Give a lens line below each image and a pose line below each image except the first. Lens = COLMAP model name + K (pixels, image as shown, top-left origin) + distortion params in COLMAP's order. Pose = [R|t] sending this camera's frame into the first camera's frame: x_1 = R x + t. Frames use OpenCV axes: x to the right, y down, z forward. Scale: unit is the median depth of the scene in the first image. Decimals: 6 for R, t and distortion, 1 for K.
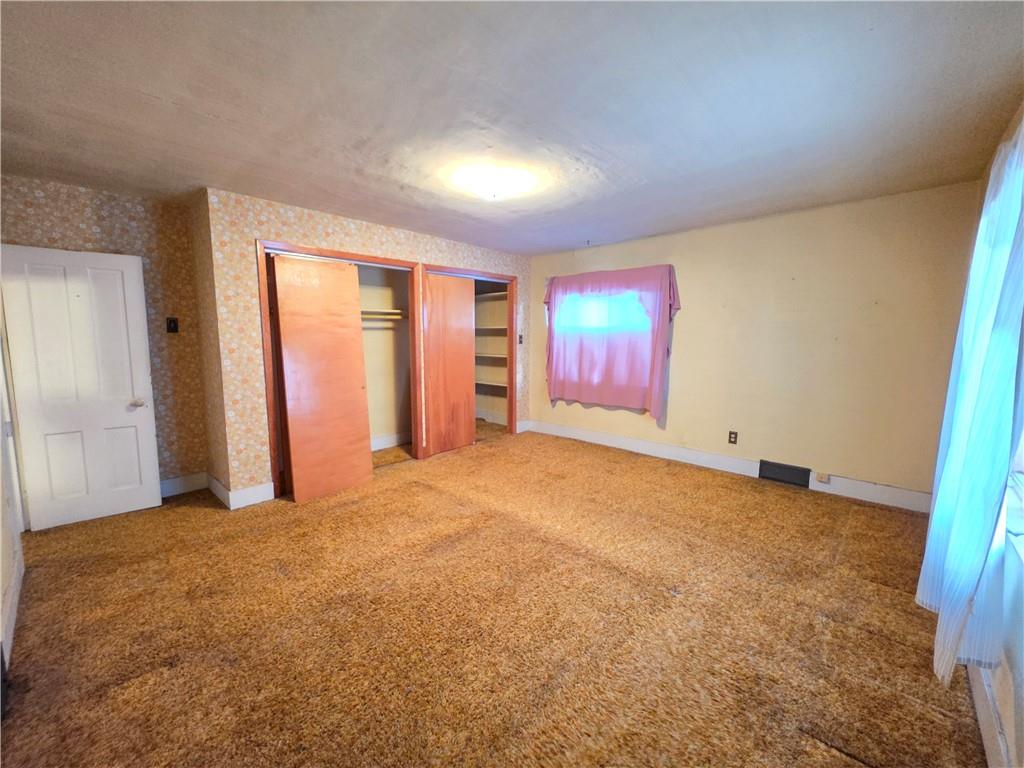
lens RADIAL K [[412.2, 0, 512.0], [0, 412.2, 384.0], [0, 0, 1]] dist [-0.000240, -0.000153]
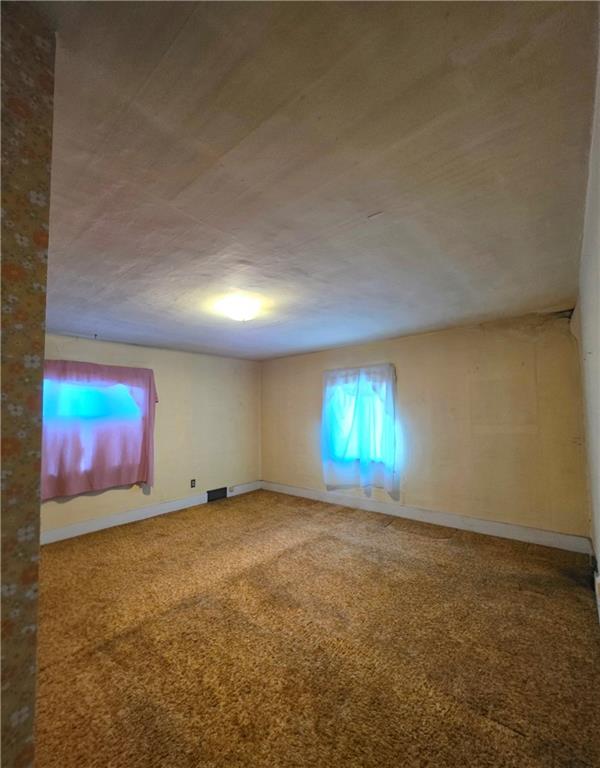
lens RADIAL K [[320.6, 0, 302.6], [0, 320.6, 395.9], [0, 0, 1]] dist [-0.001973, -0.000522]
pose [[-0.059722, 0.052482, 0.996834, -0.767674], [0.132120, 0.990247, -0.044219, -0.097706], [-0.989433, 0.129061, -0.066074, 0.635892]]
